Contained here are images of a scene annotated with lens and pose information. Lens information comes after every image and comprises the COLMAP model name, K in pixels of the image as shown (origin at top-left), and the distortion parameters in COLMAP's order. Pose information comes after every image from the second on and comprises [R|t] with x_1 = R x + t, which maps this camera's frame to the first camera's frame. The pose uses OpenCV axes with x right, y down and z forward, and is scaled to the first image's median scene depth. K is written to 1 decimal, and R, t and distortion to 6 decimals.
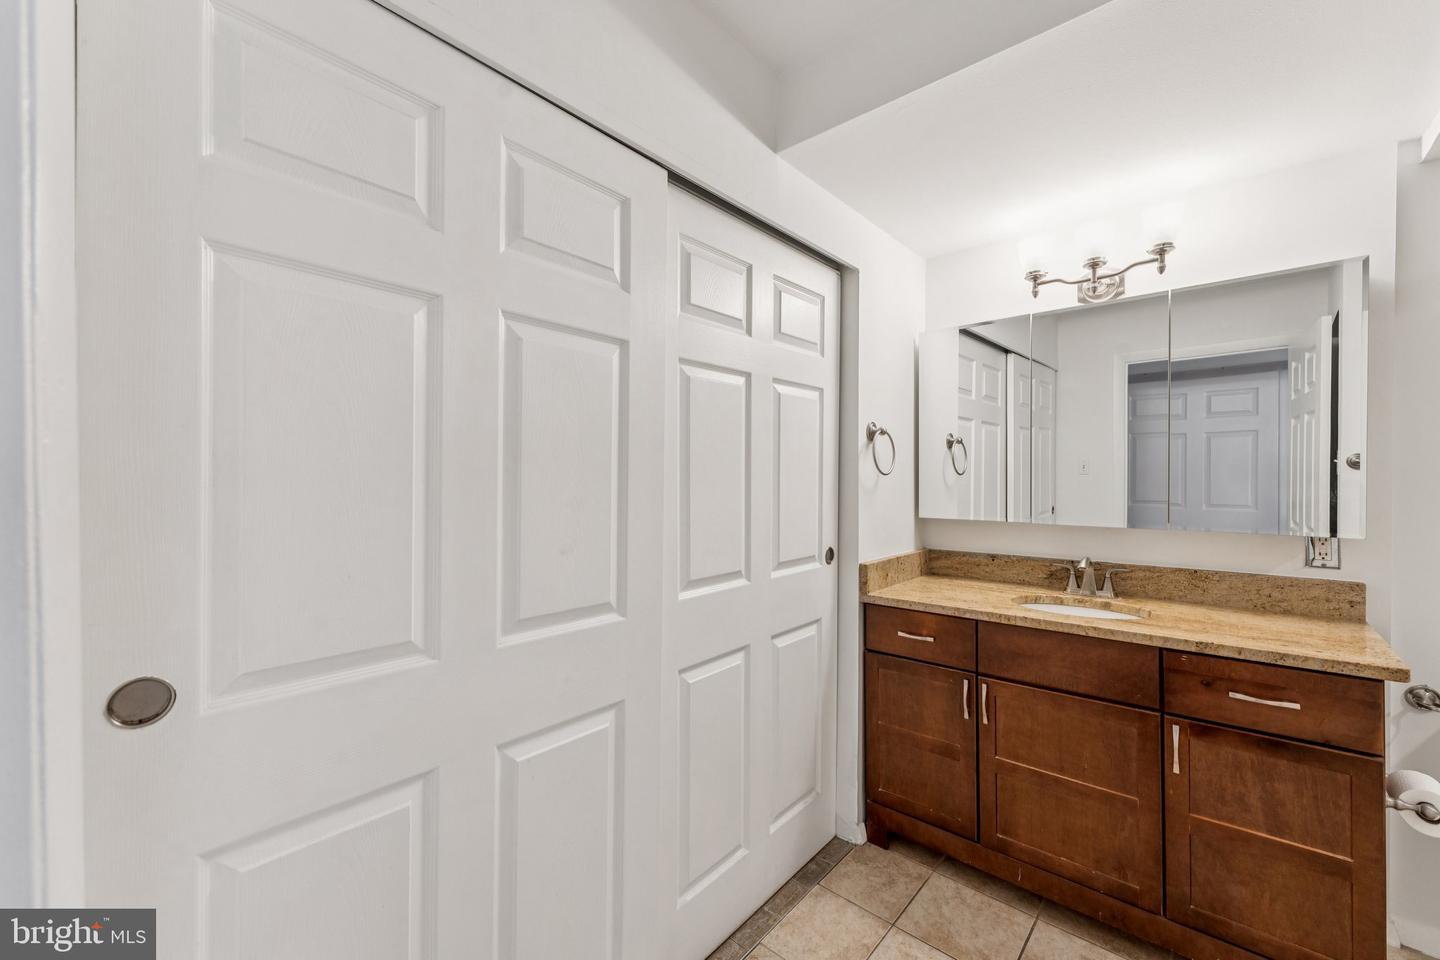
lens RADIAL K [[575.3, 0, 725.7], [0, 575.3, 483.7], [0, 0, 1]] dist [0.002427, 0.000208]
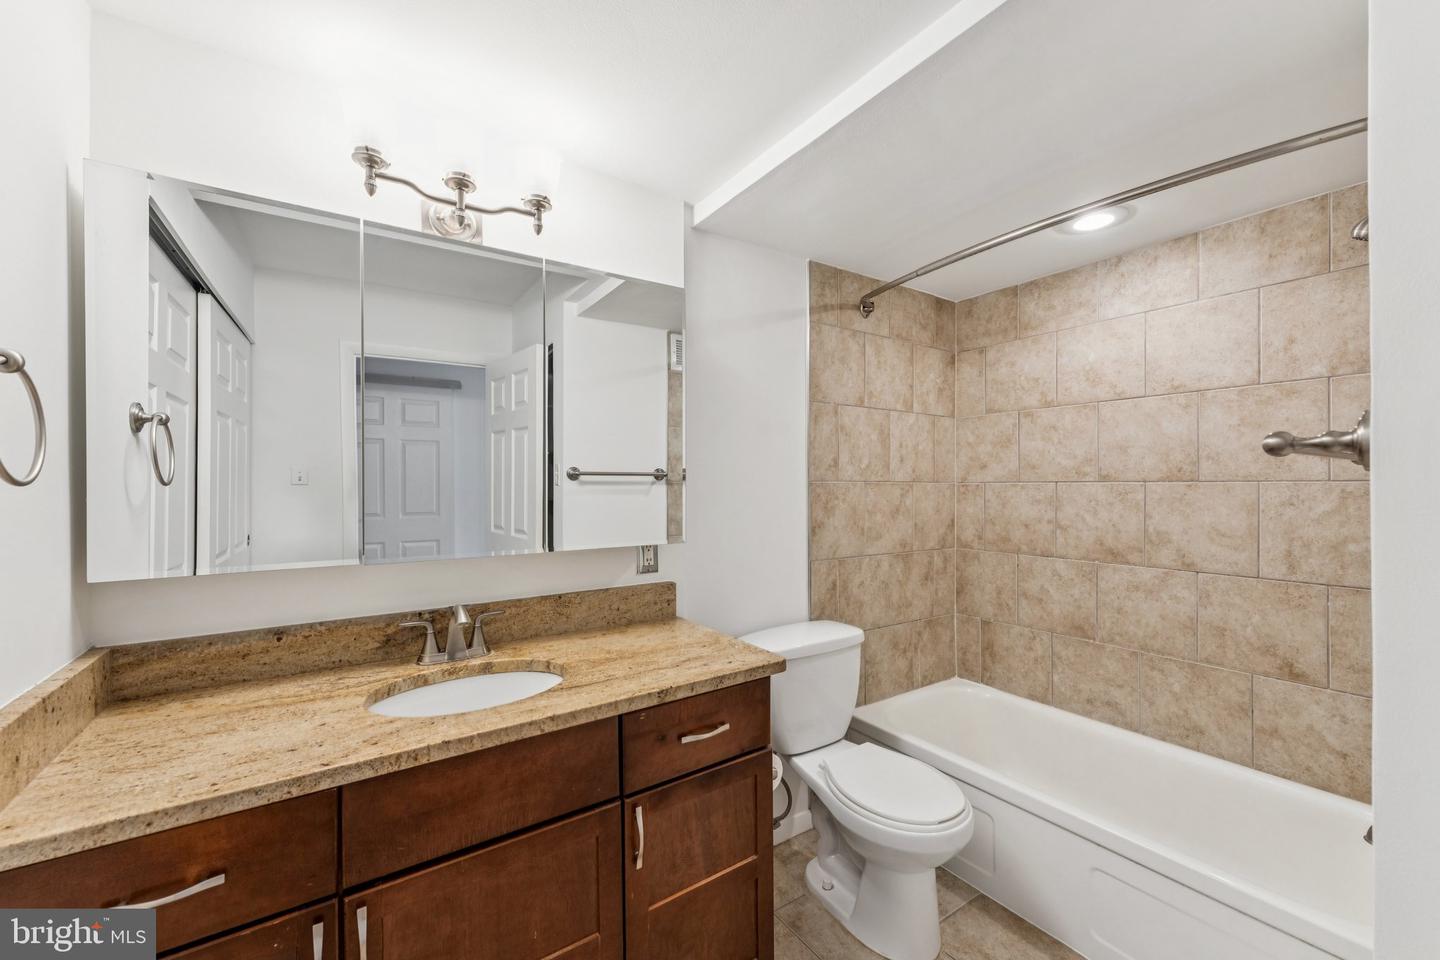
lens RADIAL K [[575.3, 0, 725.7], [0, 575.3, 483.7], [0, 0, 1]] dist [0.002427, 0.000208]
pose [[0.253104, 0.001342, 0.967438, 0.047630], [0.013858, 0.999891, -0.005012, -0.009246], [-0.967340, 0.014676, 0.253058, 0.552105]]
